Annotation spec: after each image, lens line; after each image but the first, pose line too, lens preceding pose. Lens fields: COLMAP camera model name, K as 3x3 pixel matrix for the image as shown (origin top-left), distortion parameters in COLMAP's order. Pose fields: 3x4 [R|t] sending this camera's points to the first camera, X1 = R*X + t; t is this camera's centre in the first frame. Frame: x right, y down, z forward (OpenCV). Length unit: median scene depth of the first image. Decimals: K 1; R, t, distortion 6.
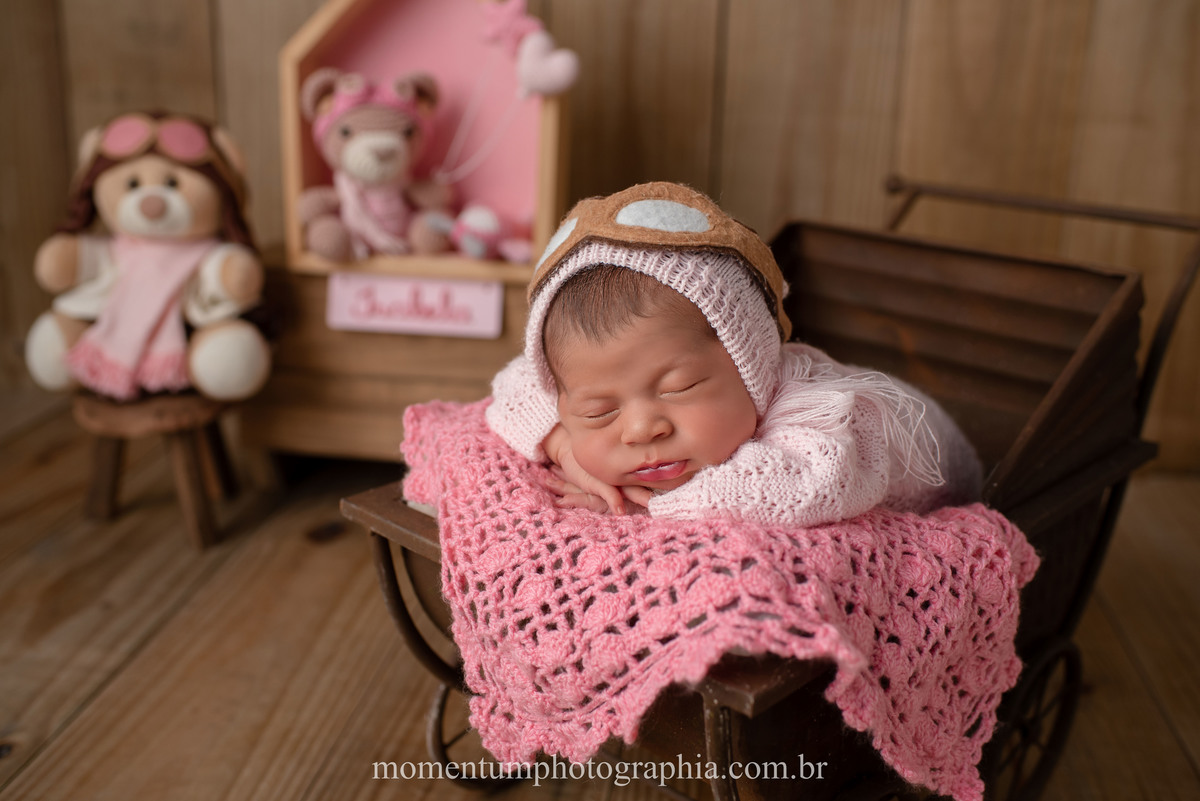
lens RADIAL K [[1219.1, 0, 577.0], [0, 1219.1, 406.2], [0, 0, 1]] dist [-0.119381, 0.109955]
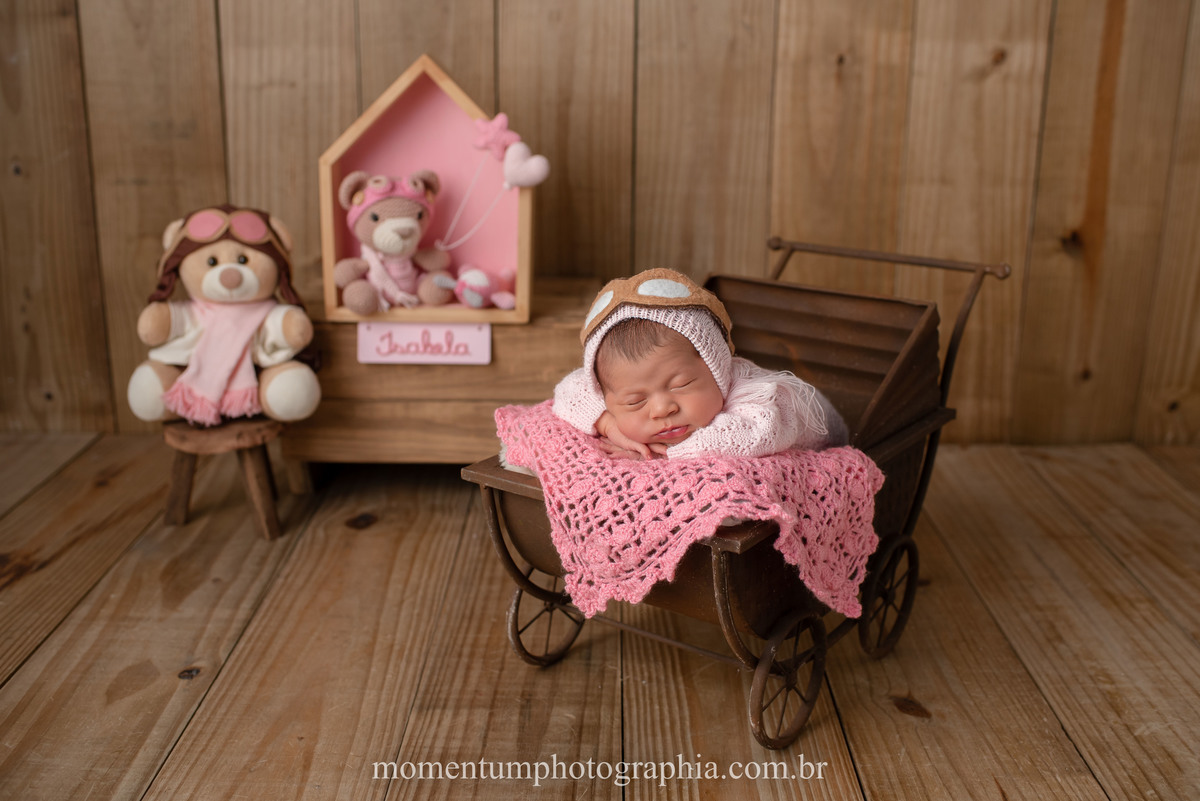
lens RADIAL K [[1246.2, 0, 598.7], [0, 1246.2, 370.1], [0, 0, 1]] dist [-0.223397, 0.471103]
pose [[0.990168, -0.049592, 0.130799, -0.253720], [0.055990, 0.997385, -0.045693, 0.036712], [-0.128191, 0.052567, 0.990355, -0.736115]]
